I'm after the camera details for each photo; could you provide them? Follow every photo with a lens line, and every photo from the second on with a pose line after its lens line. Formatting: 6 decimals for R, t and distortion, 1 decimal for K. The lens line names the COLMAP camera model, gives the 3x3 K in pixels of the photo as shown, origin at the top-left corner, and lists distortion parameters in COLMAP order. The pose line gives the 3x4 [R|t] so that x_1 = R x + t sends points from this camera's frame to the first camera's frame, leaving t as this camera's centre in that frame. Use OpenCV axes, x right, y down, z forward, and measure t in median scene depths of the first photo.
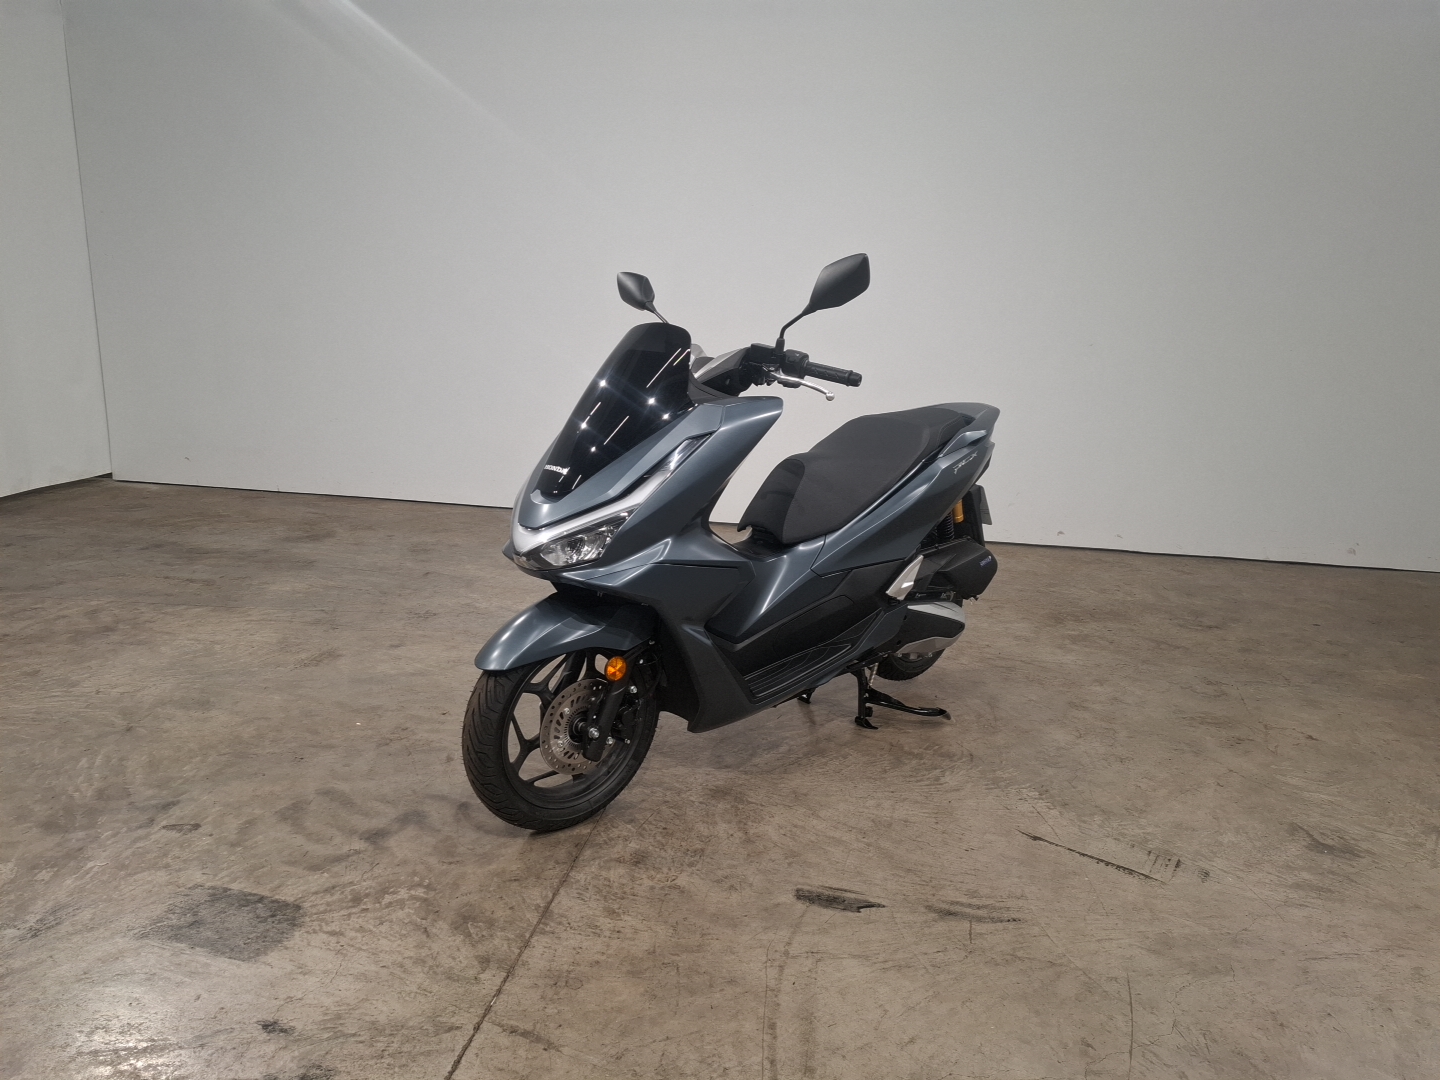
lens RADIAL K [[993.0, 0, 720.0], [0, 993.0, 540.0], [0, 0, 1]] dist [0.141732, -0.204234]
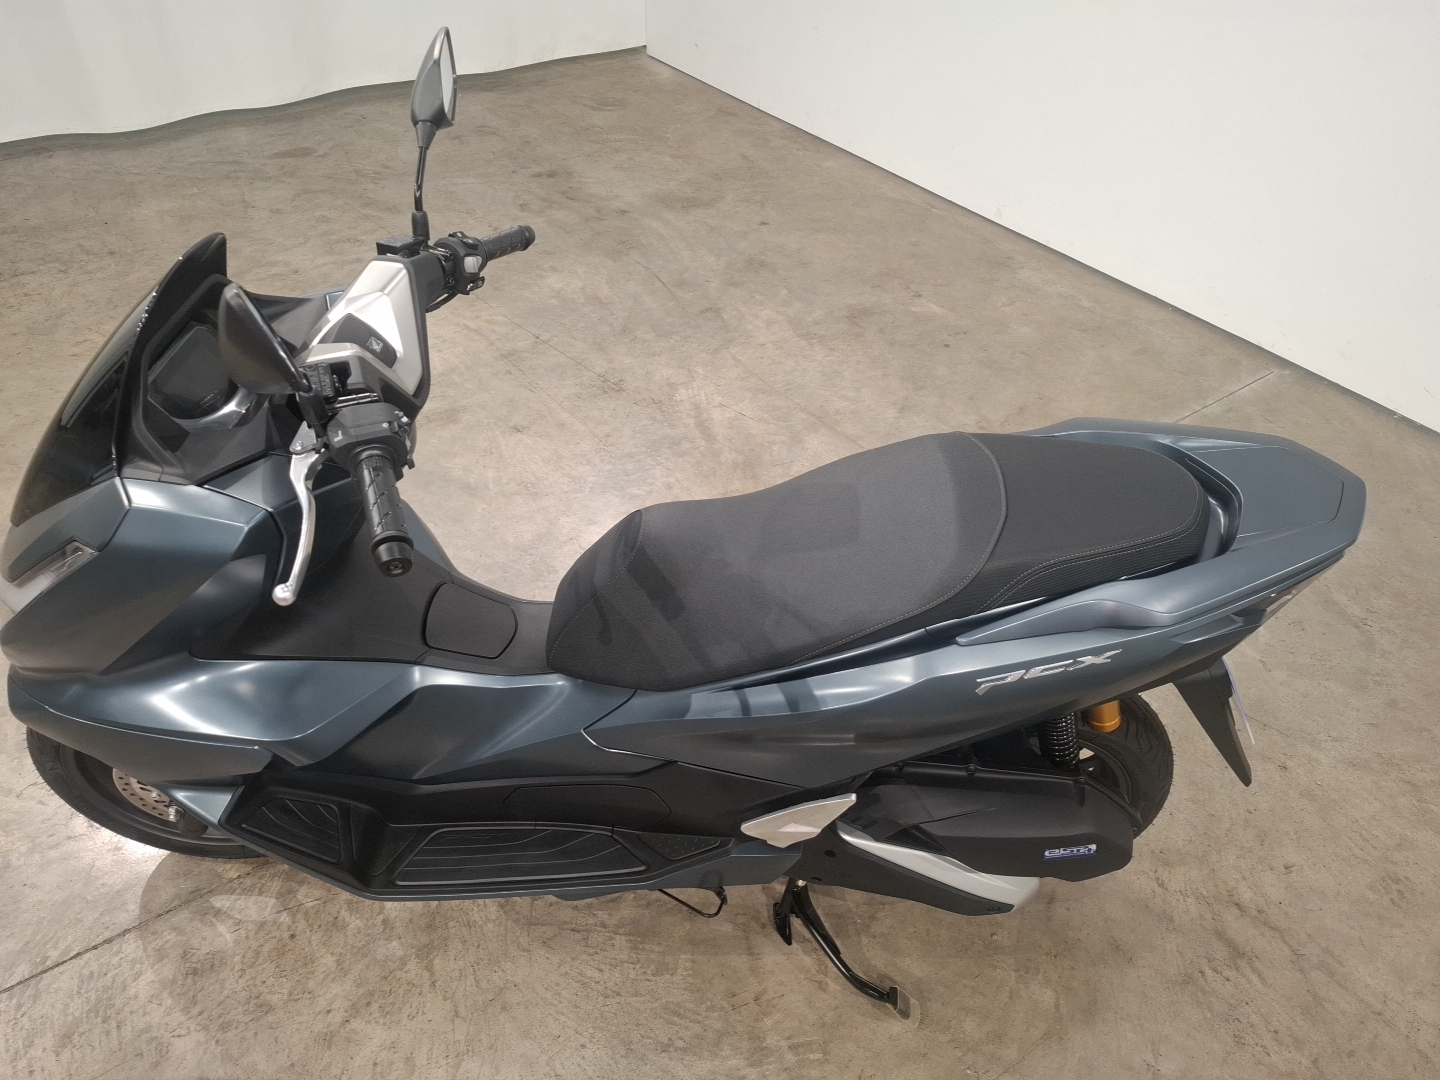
lens RADIAL K [[1002.2, 0, 722.7], [0, 1002.2, 559.2], [0, 0, 1]] dist [0.004906, 0.000981]
pose [[0.695684, 0.461338, -0.550628, 0.413957], [-0.167141, 0.849437, 0.500520, -0.340713], [0.698633, -0.256172, 0.668048, 0.769382]]
